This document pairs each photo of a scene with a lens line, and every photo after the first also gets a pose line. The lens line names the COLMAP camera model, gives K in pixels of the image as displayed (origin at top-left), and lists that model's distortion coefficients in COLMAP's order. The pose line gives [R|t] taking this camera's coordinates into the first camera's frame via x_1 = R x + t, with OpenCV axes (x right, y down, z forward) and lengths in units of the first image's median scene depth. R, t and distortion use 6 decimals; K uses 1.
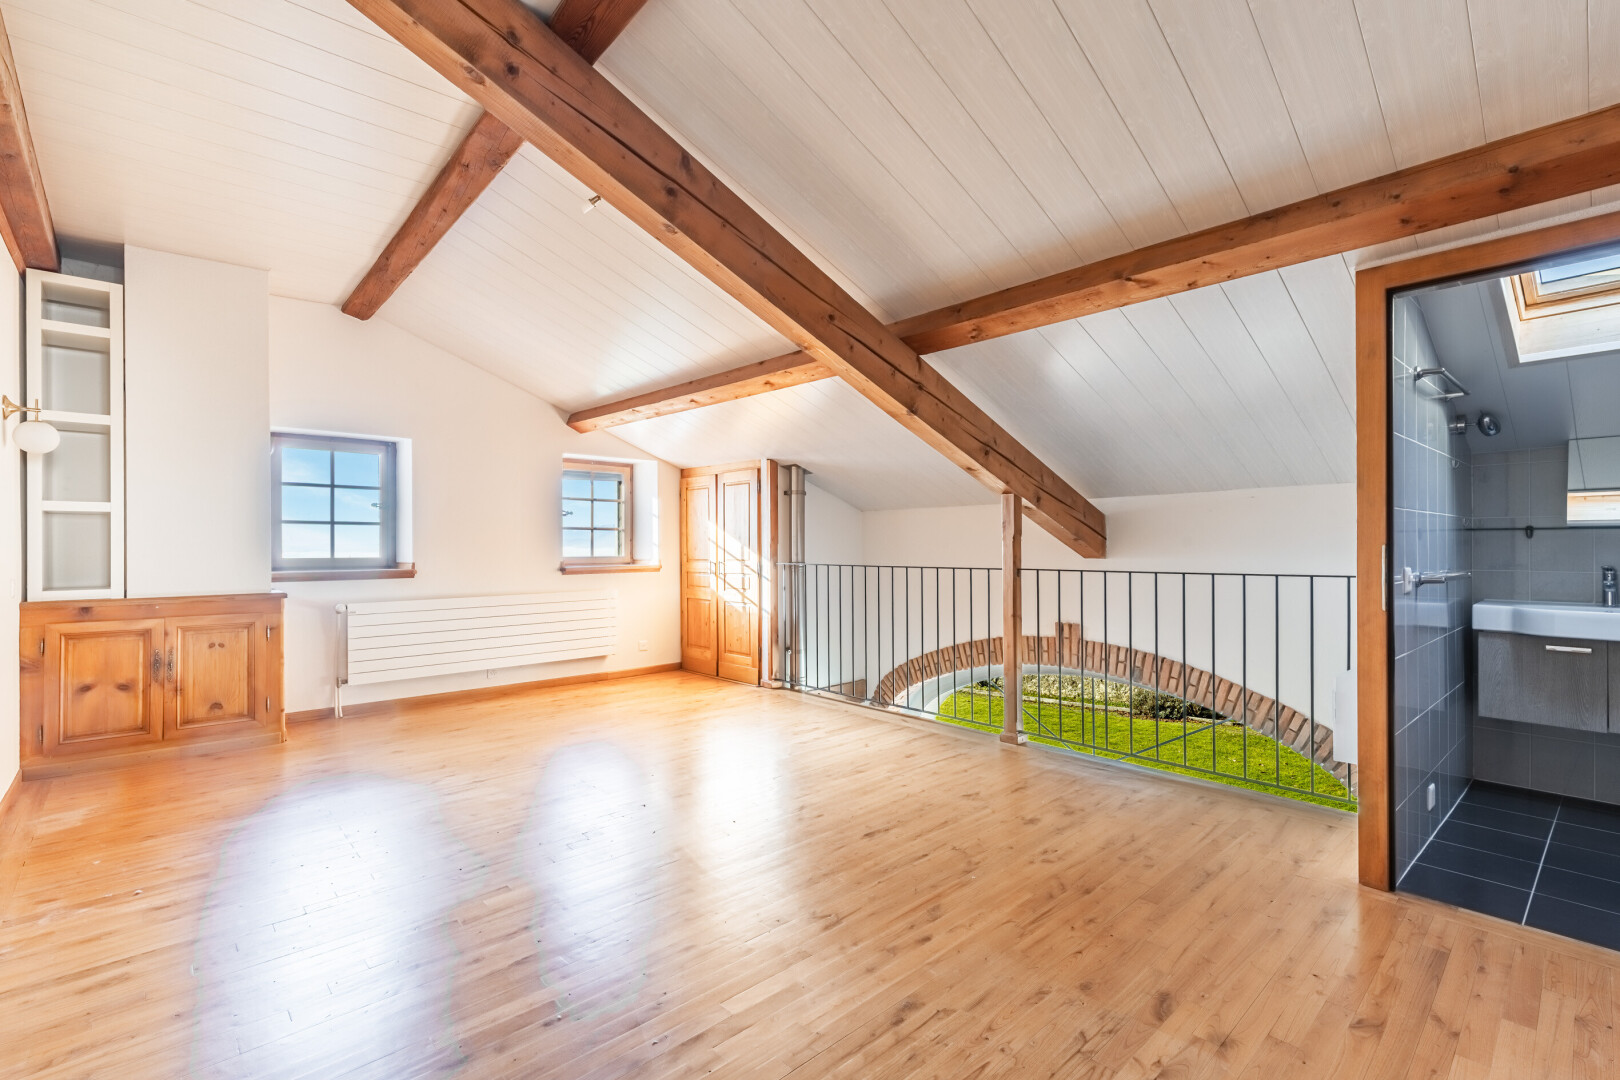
lens RADIAL K [[732.2, 0, 810.0], [0, 732.2, 540.0], [0, 0, 1]] dist [0.016063, -0.000007]
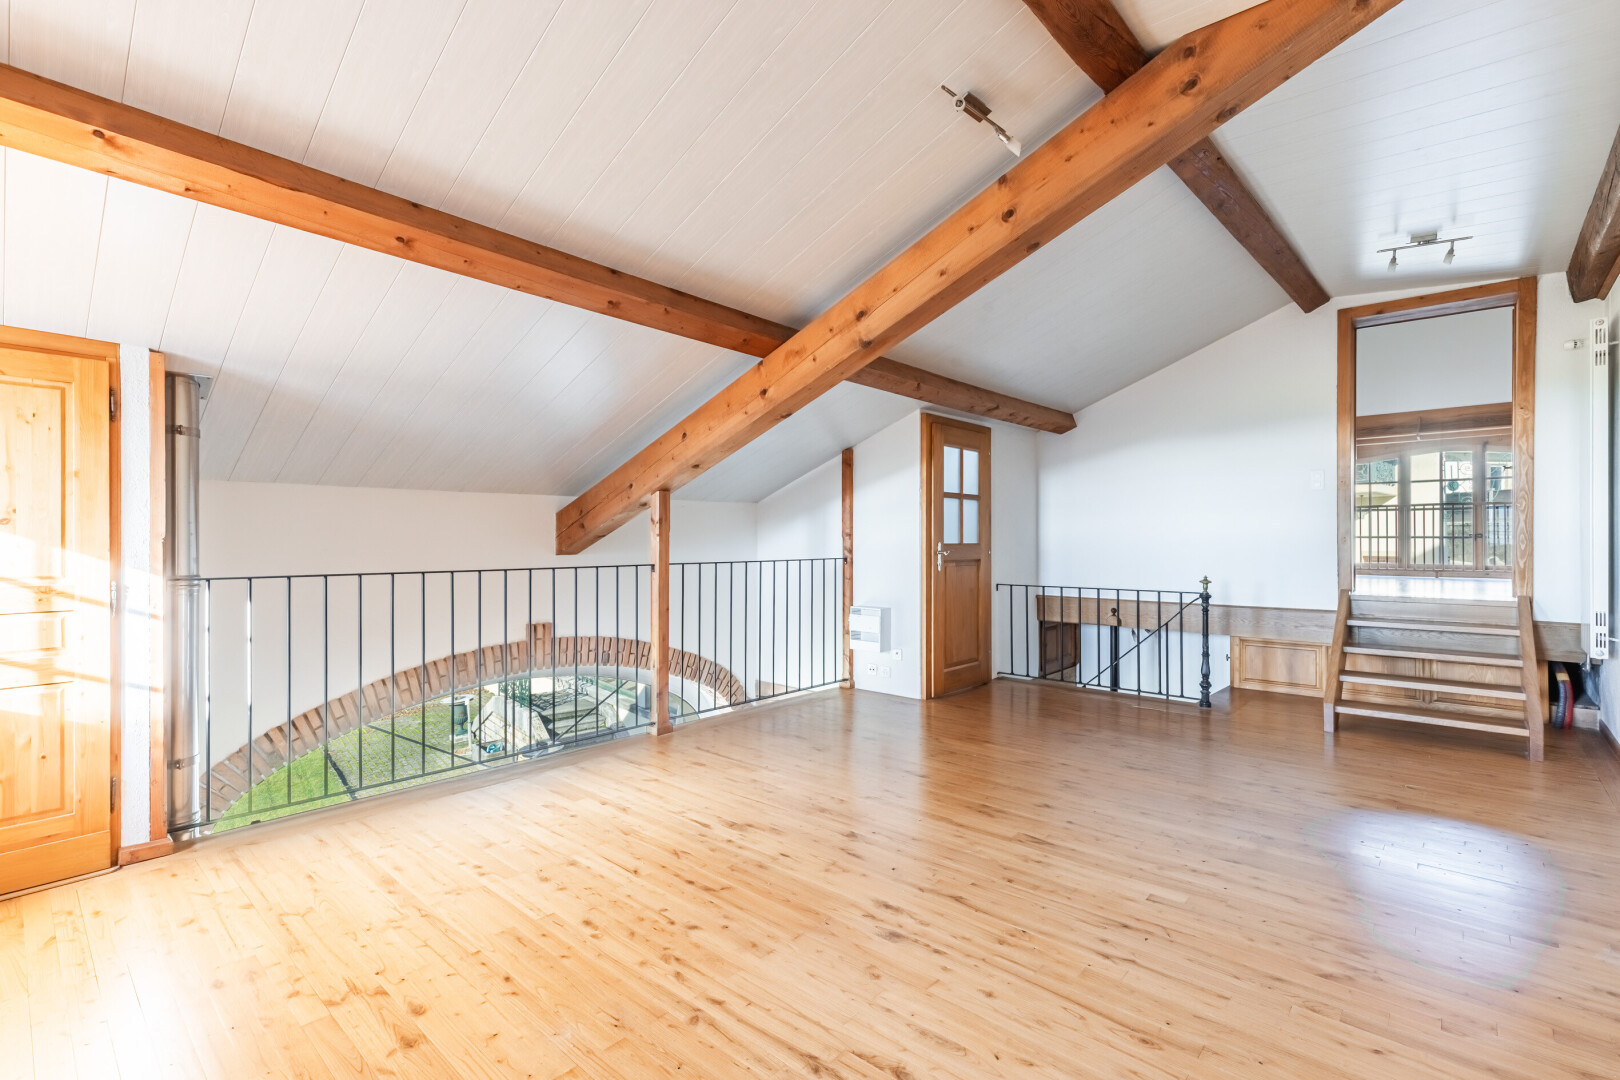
lens RADIAL K [[732.2, 0, 810.0], [0, 732.2, 540.0], [0, 0, 1]] dist [0.016063, -0.000007]
pose [[-0.098803, 0.006691, 0.995084, -0.672921], [-0.002728, 0.999972, -0.006994, 0.010014], [-0.995103, -0.003406, -0.098782, 0.782815]]
